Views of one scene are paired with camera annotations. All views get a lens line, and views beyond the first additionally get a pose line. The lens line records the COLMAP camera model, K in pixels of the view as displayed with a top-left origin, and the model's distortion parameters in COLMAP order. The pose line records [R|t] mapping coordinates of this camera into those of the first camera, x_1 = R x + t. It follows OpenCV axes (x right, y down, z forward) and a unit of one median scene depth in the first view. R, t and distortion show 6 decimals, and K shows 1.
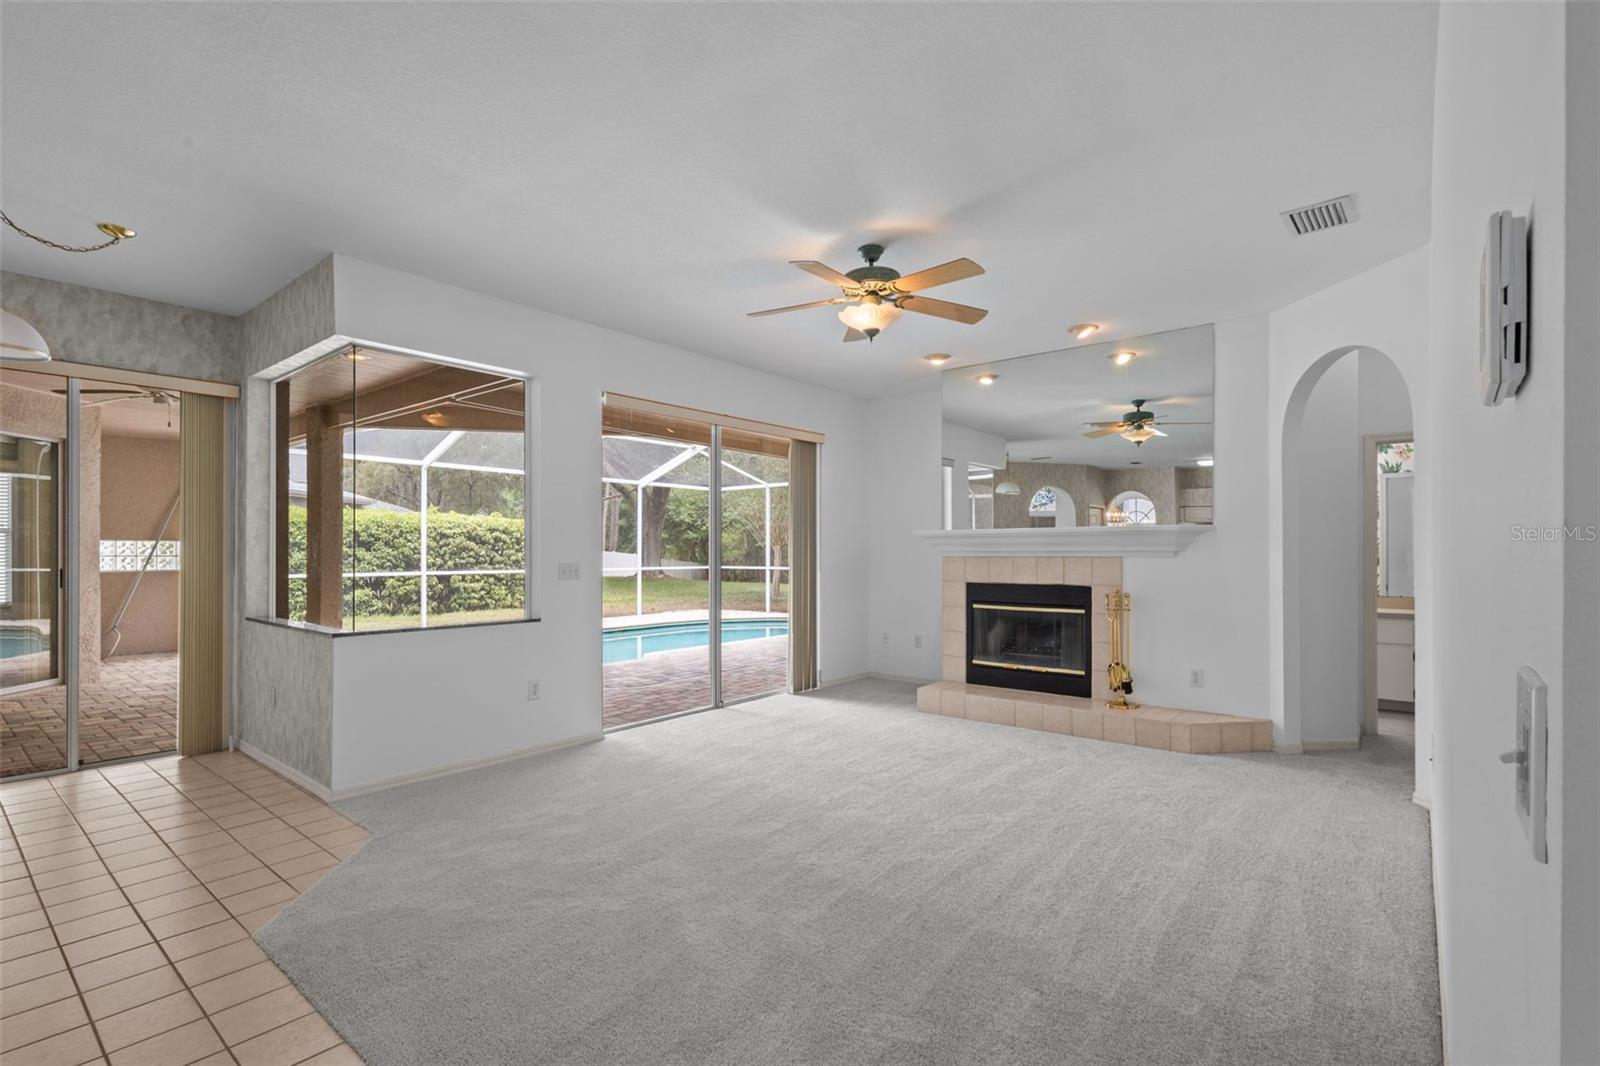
lens RADIAL K [[744.3, 0, 800.9], [0, 744.3, 546.5], [0, 0, 1]] dist [0.001423, -0.000426]
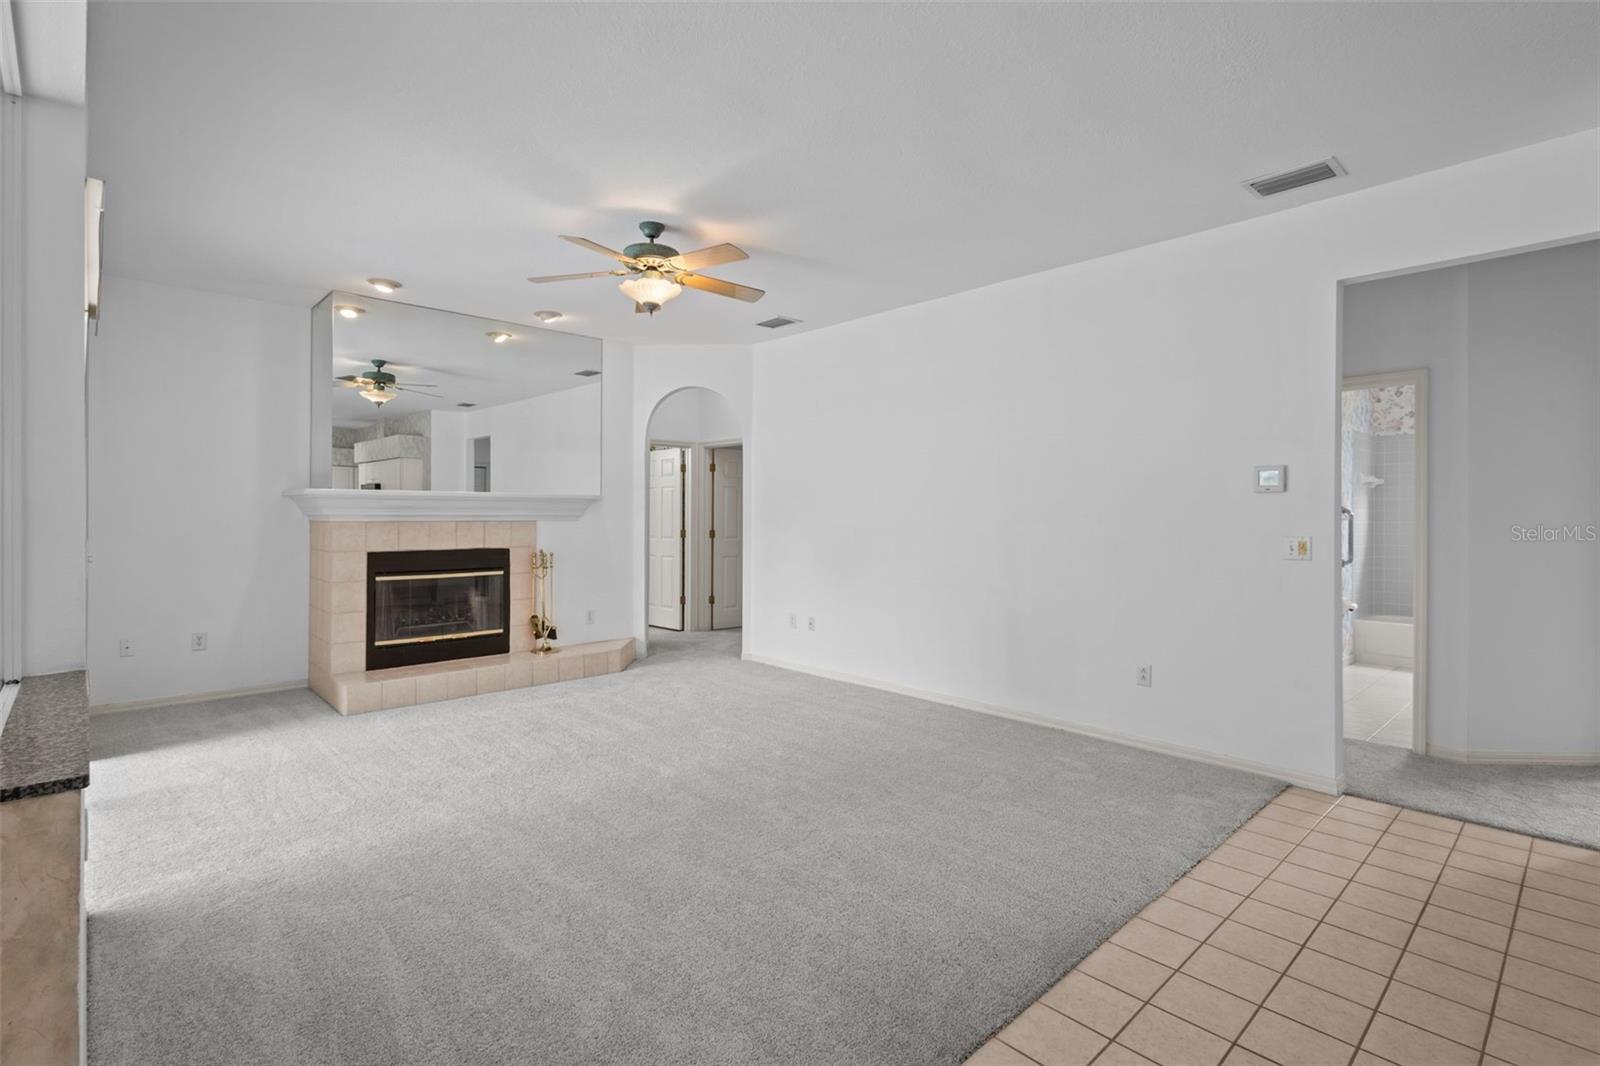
lens RADIAL K [[744.3, 0, 798.0], [0, 744.3, 524.2], [0, 0, 1]] dist [0.001423, -0.000426]
pose [[0.116608, -0.010956, 0.993118, -0.594391], [-0.013031, 0.999836, 0.012560, -0.000531], [-0.993092, -0.014406, 0.116446, 0.438650]]
